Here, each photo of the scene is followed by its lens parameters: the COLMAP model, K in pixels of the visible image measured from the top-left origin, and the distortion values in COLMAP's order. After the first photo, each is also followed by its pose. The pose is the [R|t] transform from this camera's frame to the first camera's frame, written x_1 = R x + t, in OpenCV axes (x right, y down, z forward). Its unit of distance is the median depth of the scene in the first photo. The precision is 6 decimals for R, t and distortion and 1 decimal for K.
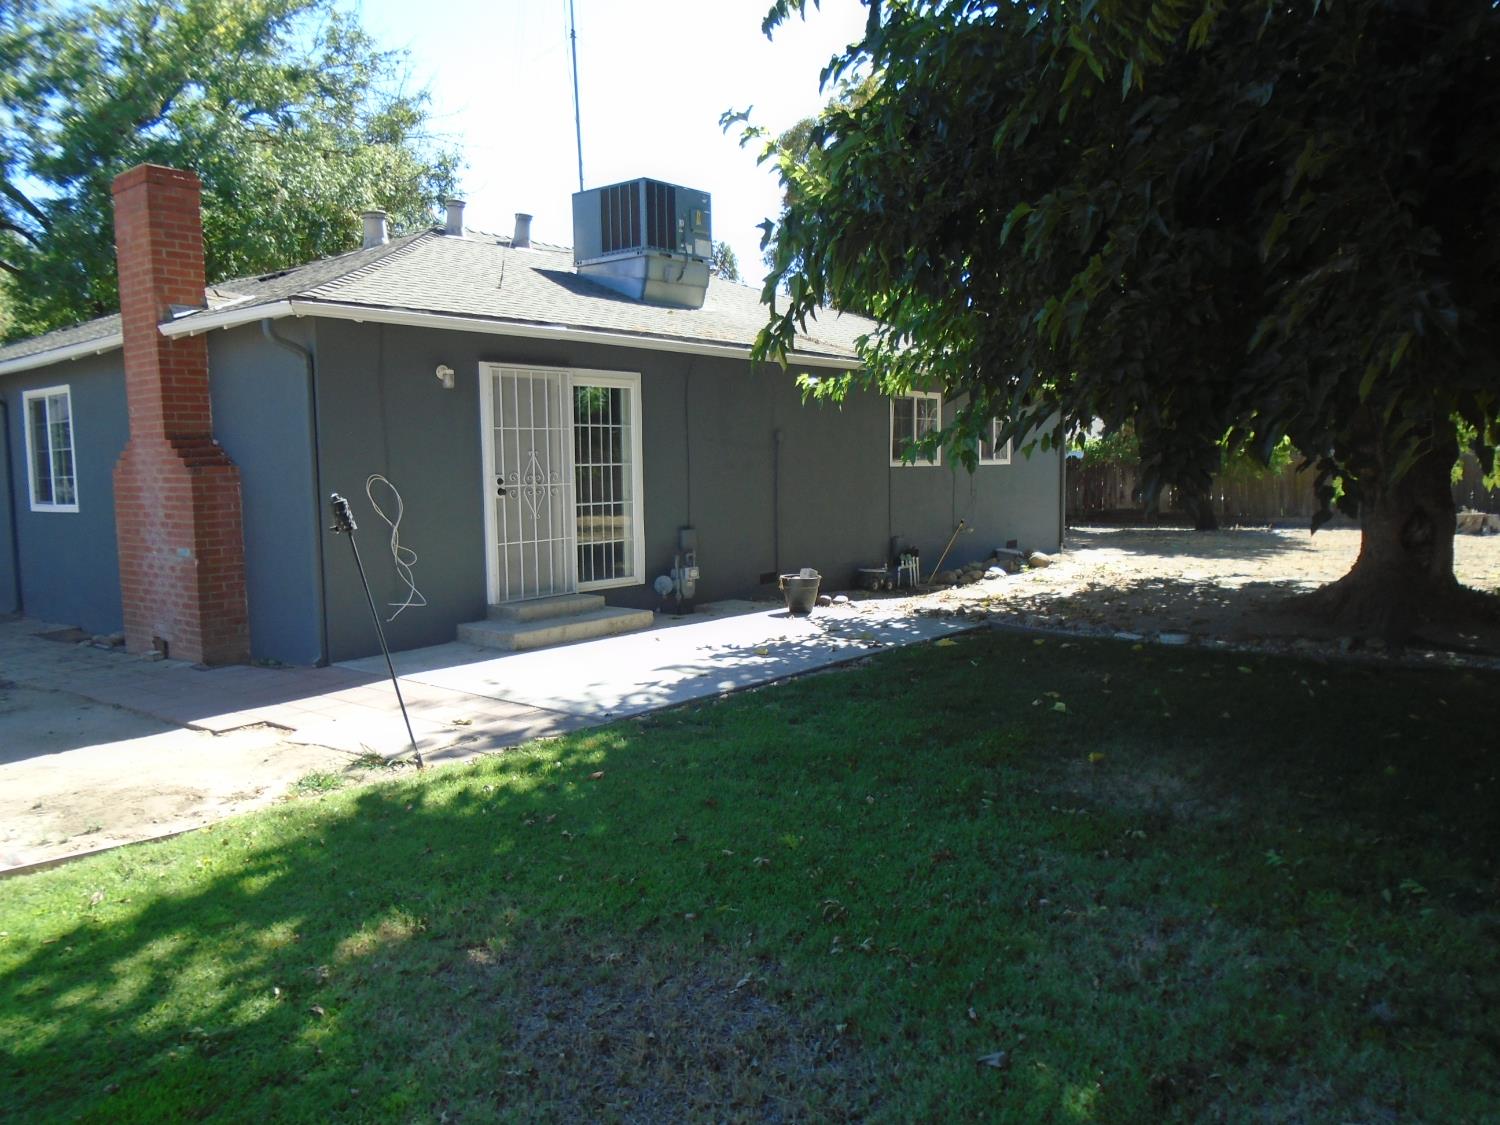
lens RADIAL K [[1164.5, 0, 751.1], [0, 1164.5, 556.1], [0, 0, 1]] dist [-0.009529, -0.000219]
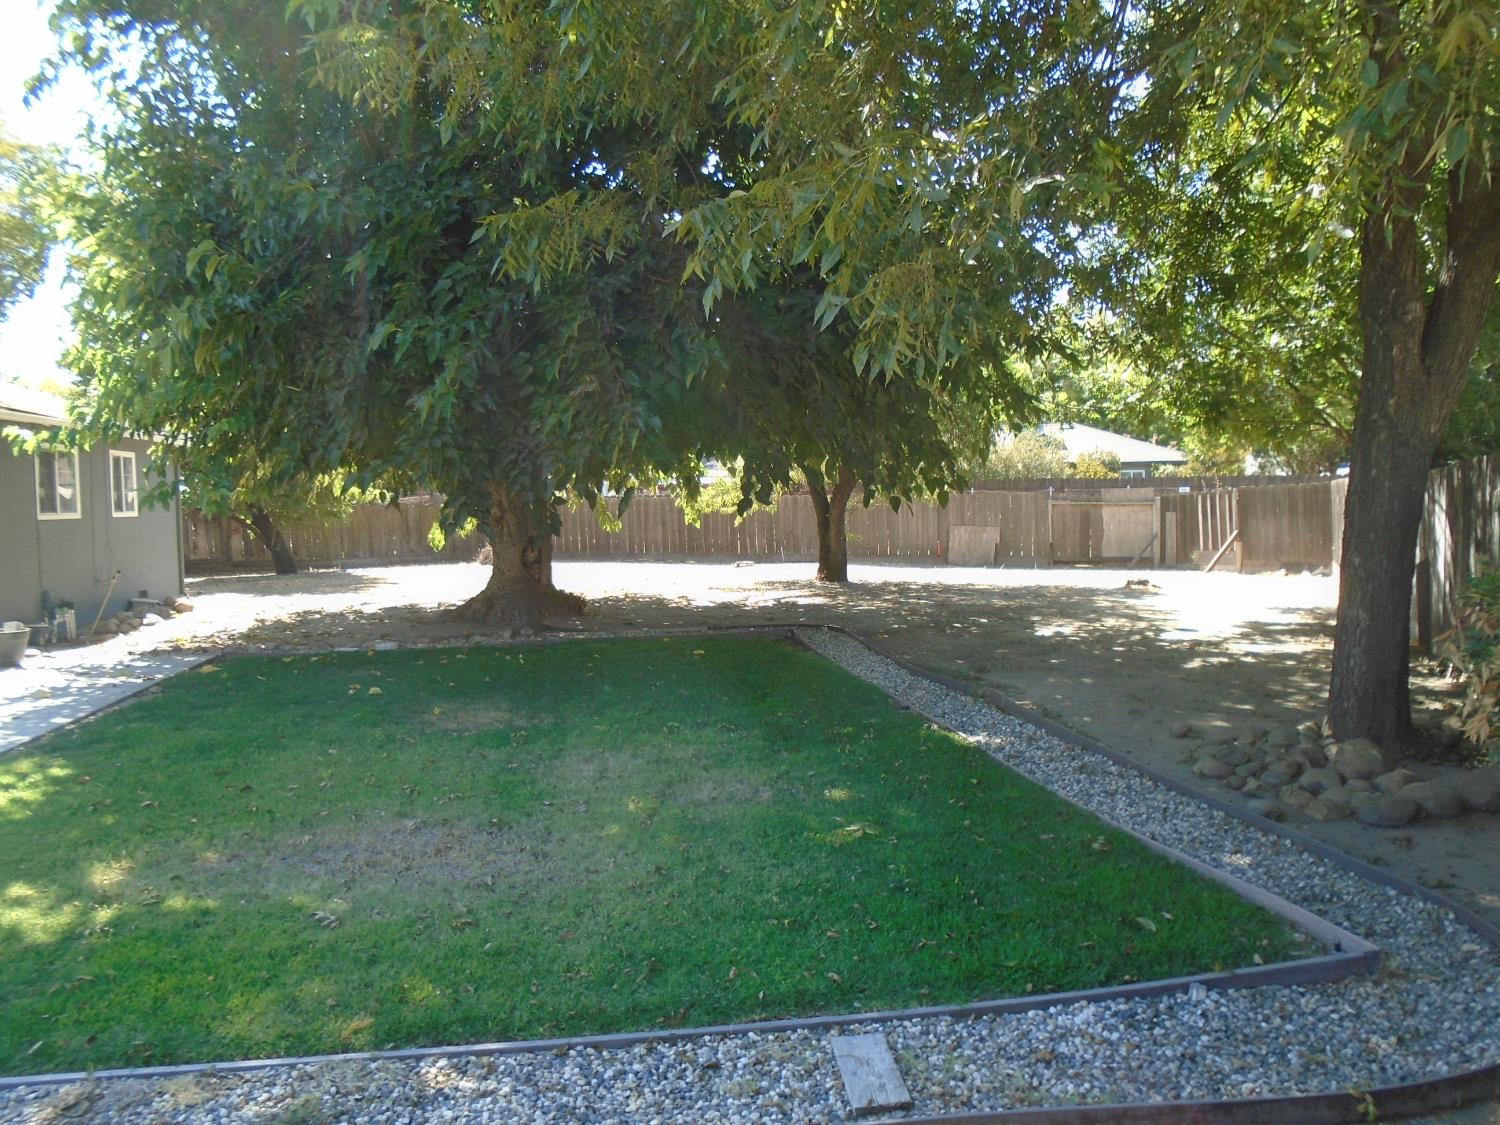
lens RADIAL K [[1164.5, 0, 751.1], [0, 1164.5, 556.1], [0, 0, 1]] dist [-0.009529, -0.000219]
pose [[0.679773, -0.046897, 0.731922, -0.252111], [0.079760, 0.996762, -0.010210, 0.015497], [-0.729073, 0.065319, 0.681312, -0.140624]]
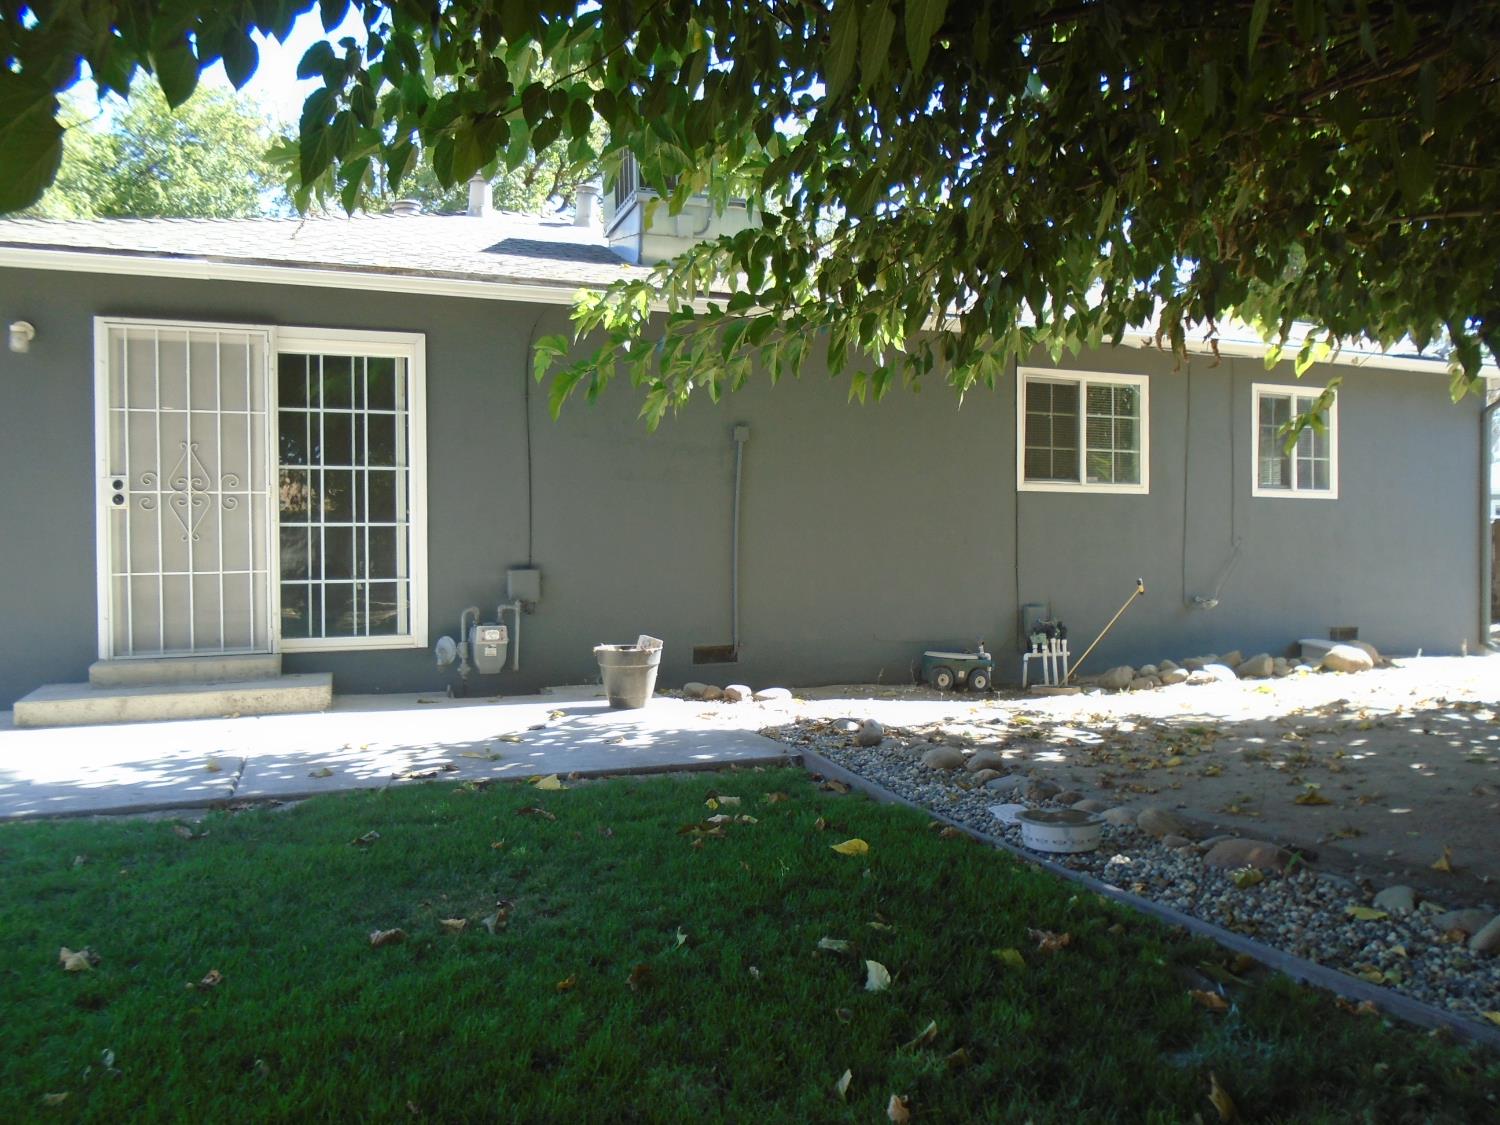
lens RADIAL K [[1140.9, 0, 750.0], [0, 1140.9, 562.5], [0, 0, 1]] dist [-0.032012, 0.003036]
pose [[0.858874, 0.024501, -0.511601, 0.409719], [-0.052483, 0.997807, -0.040323, -0.008428], [0.509491, 0.061483, 0.858276, 0.539501]]
